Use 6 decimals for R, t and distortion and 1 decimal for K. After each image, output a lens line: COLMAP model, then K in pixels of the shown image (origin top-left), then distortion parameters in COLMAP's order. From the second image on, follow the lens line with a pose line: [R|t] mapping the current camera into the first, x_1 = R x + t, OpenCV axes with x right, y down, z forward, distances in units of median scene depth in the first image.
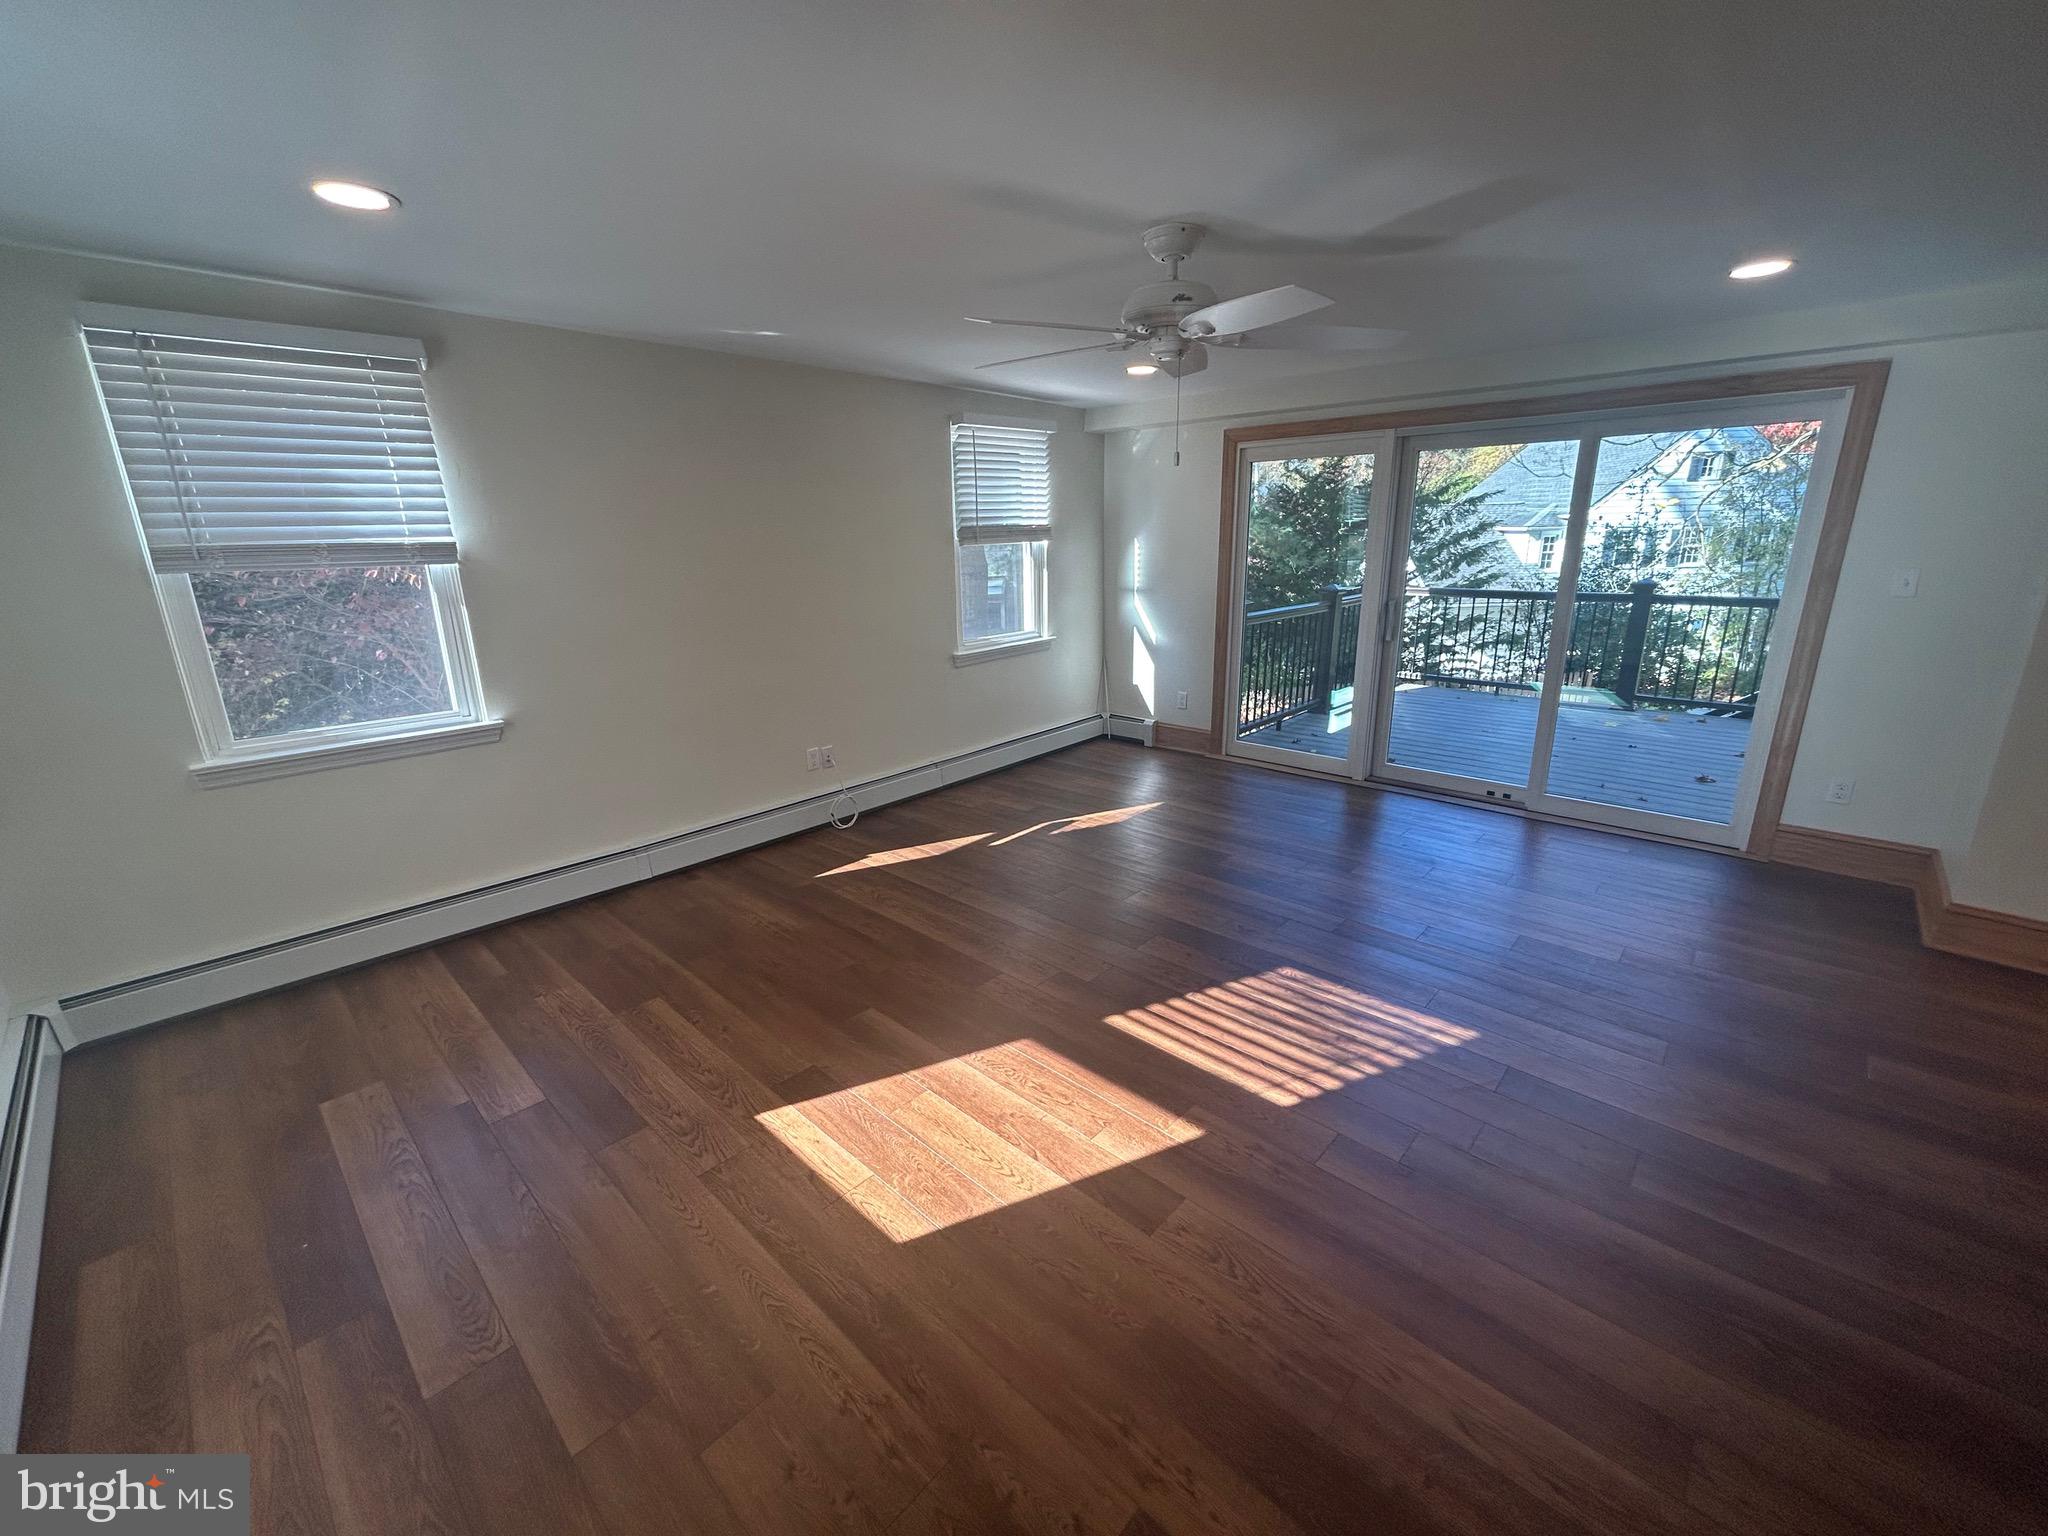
lens RADIAL K [[831.3, 0, 1020.0], [0, 831.3, 763.7], [0, 0, 1]] dist [0.001111, -0.000252]
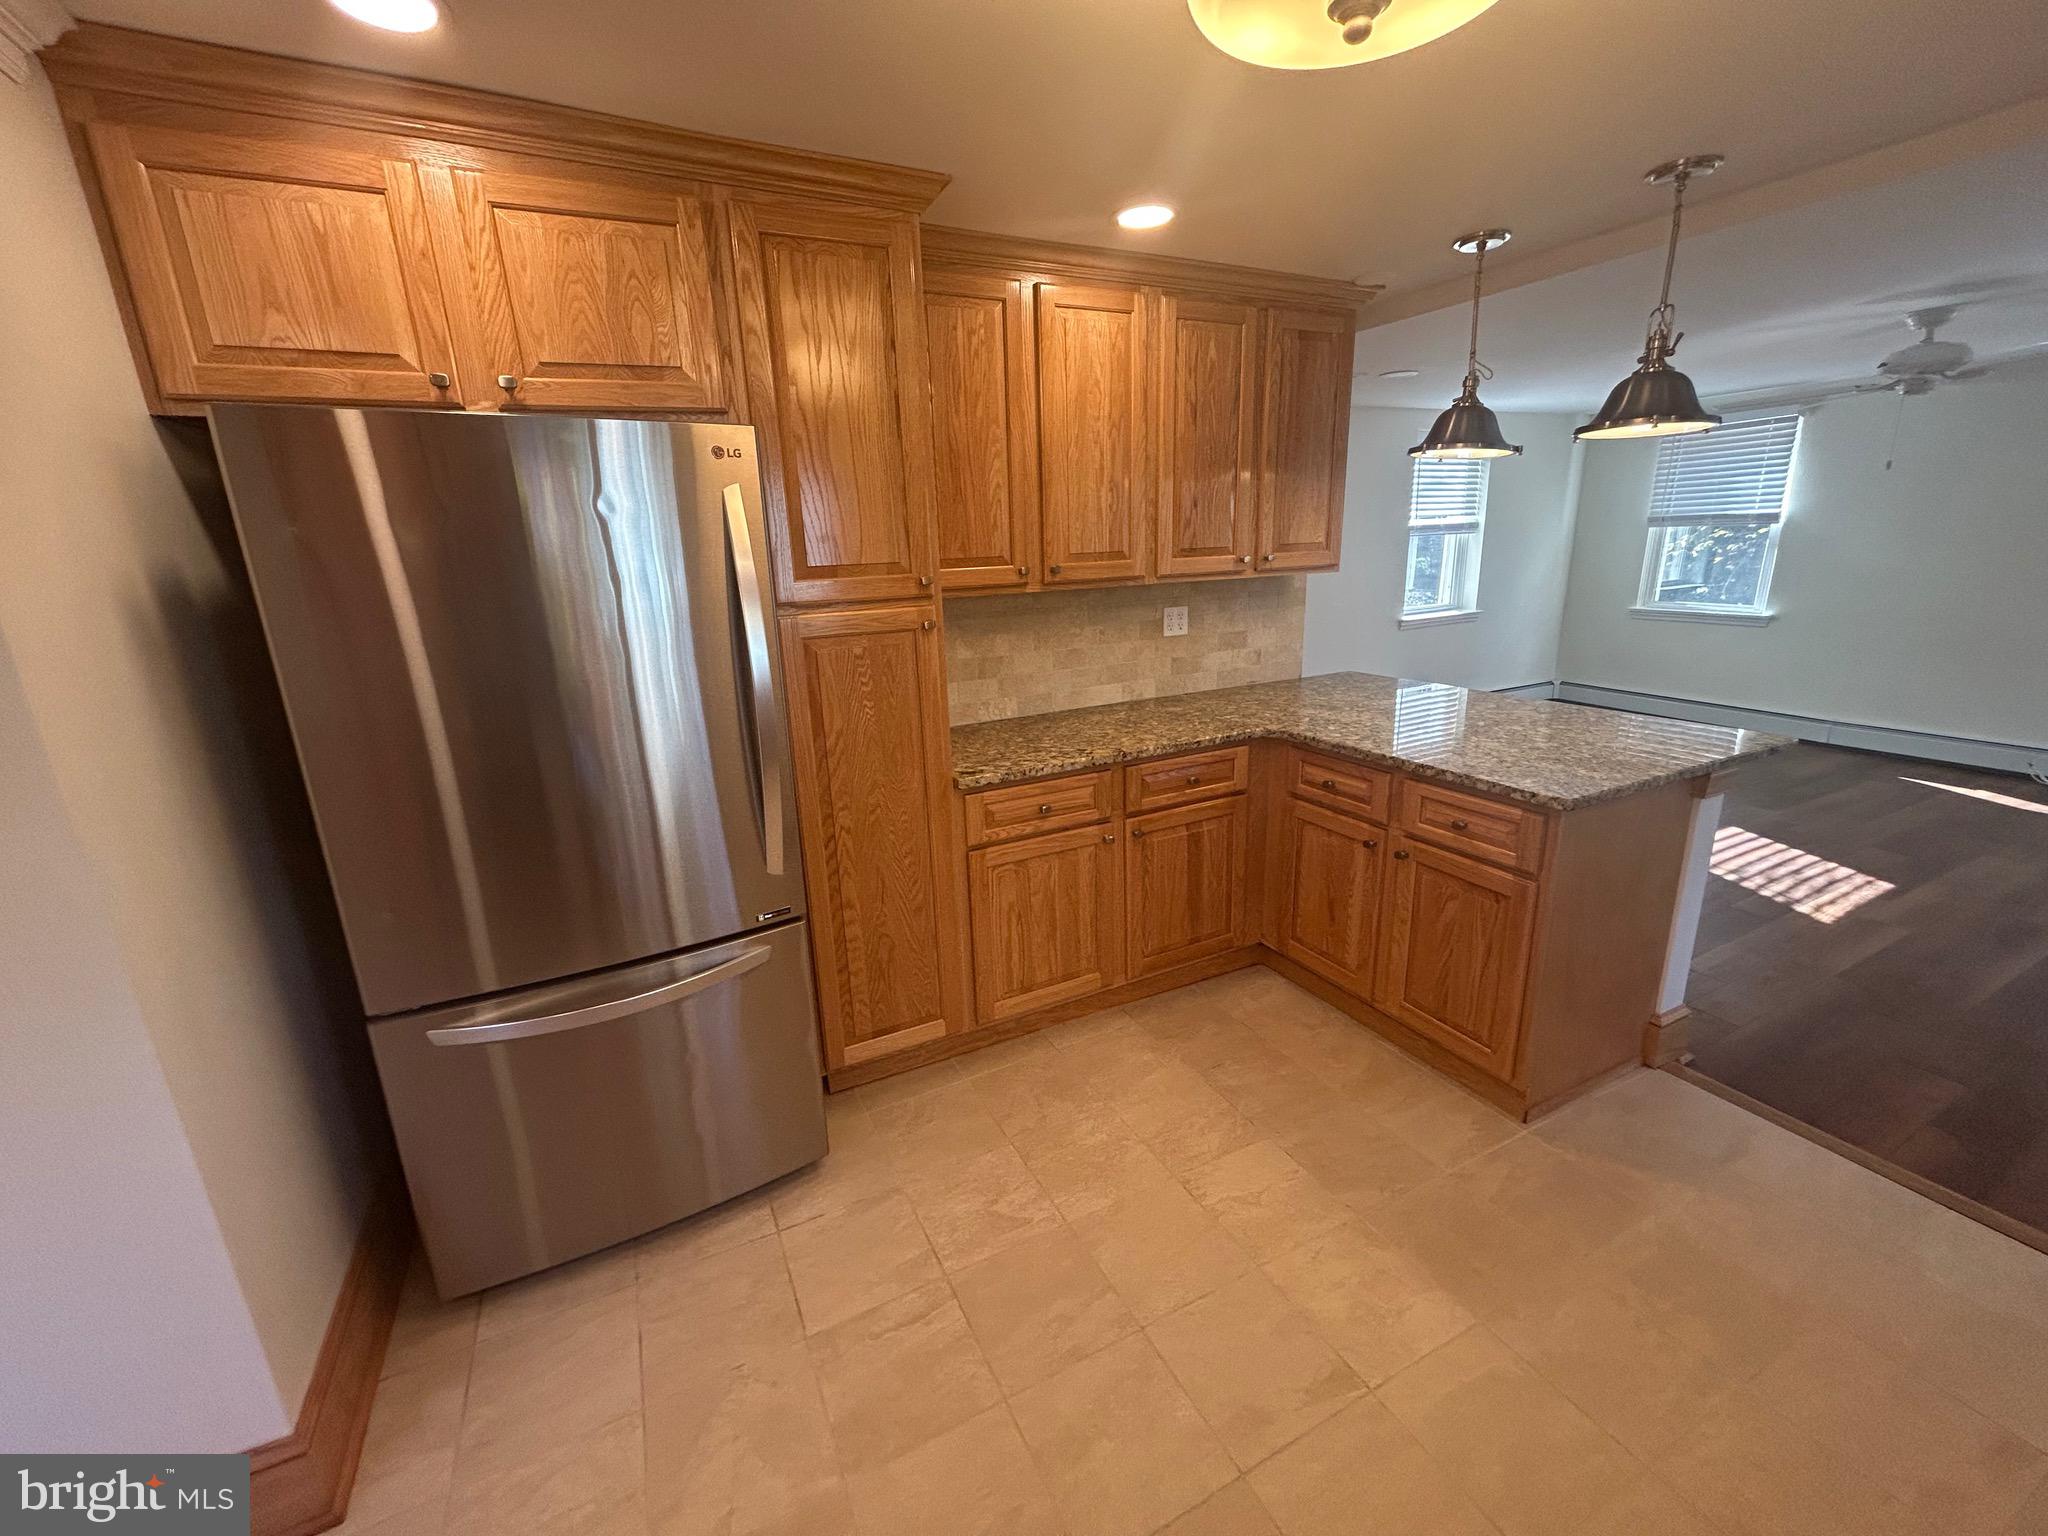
lens RADIAL K [[831.3, 0, 1020.0], [0, 831.3, 763.7], [0, 0, 1]] dist [0.001111, -0.000252]
pose [[-0.347410, 0.278906, -0.895275, 1.848754], [-0.209980, 0.907359, 0.364153, -0.085409], [0.913901, 0.314500, -0.256661, 0.122245]]
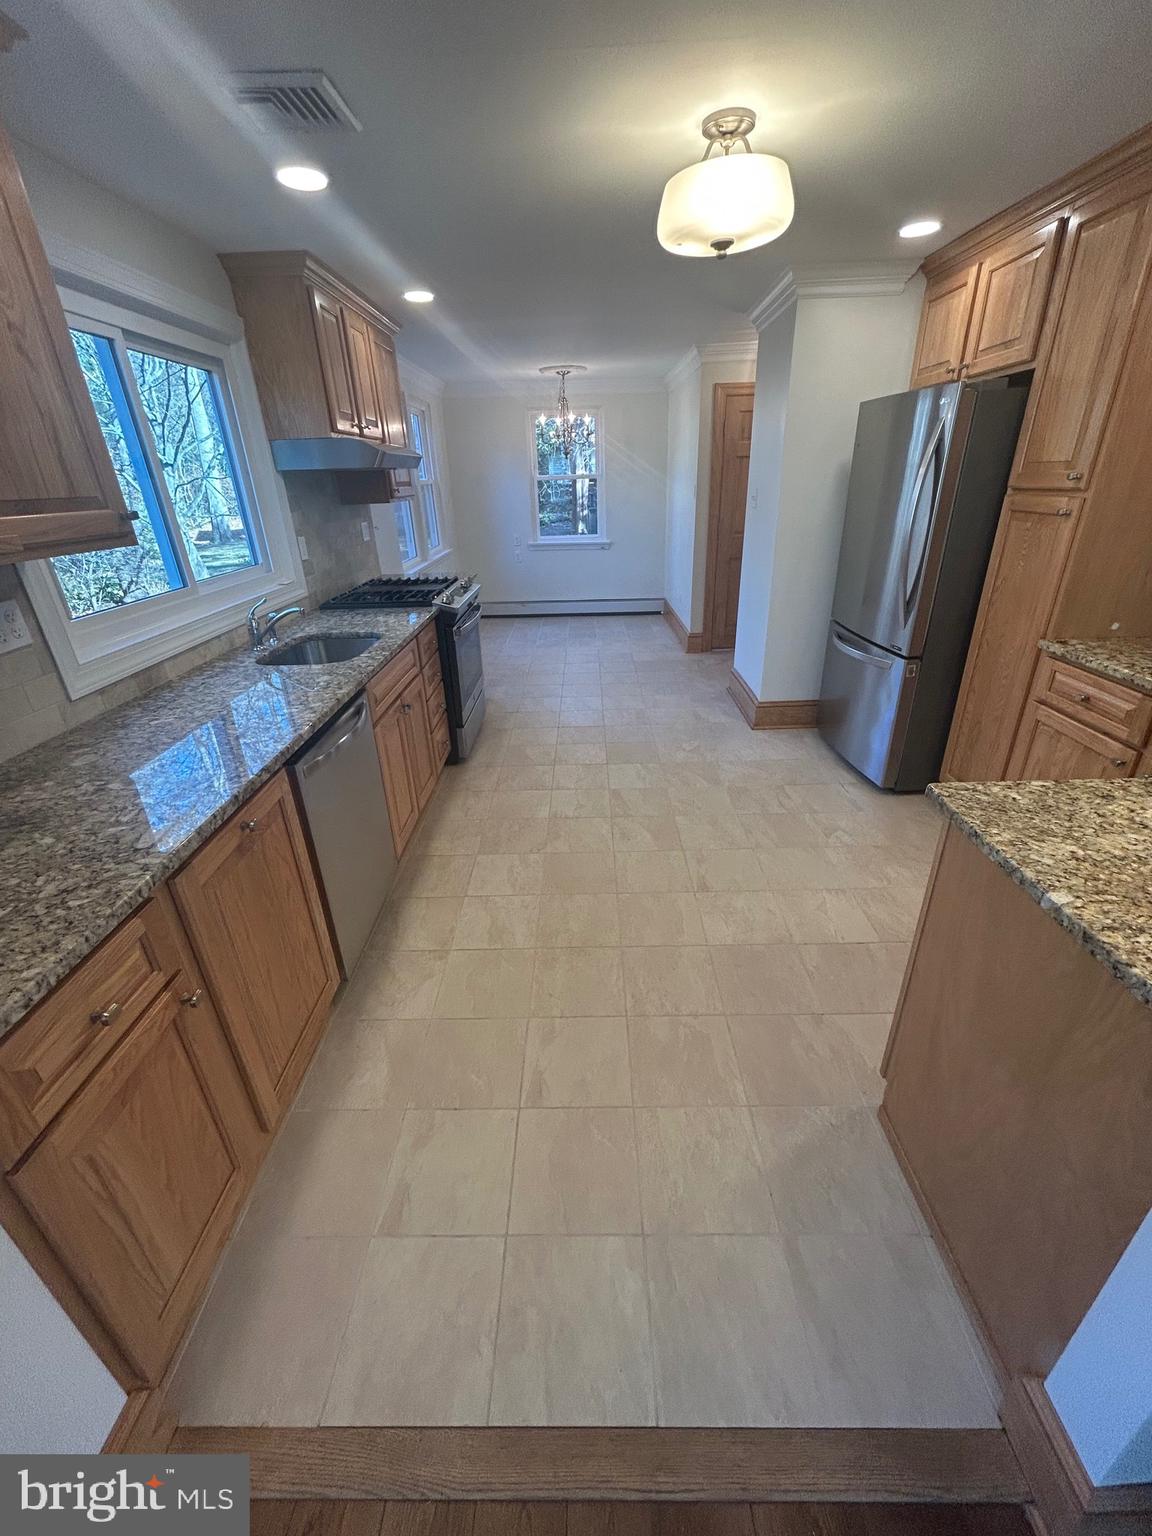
lens RADIAL K [[623.5, 0, 581.9], [0, 623.5, 768.3], [0, 0, 1]] dist [0.001111, -0.000252]
pose [[-0.682208, -0.273170, 0.678211, 0.964561], [0.242240, 0.790751, 0.562168, -0.229213], [-0.689864, 0.547805, -0.473284, 0.745116]]
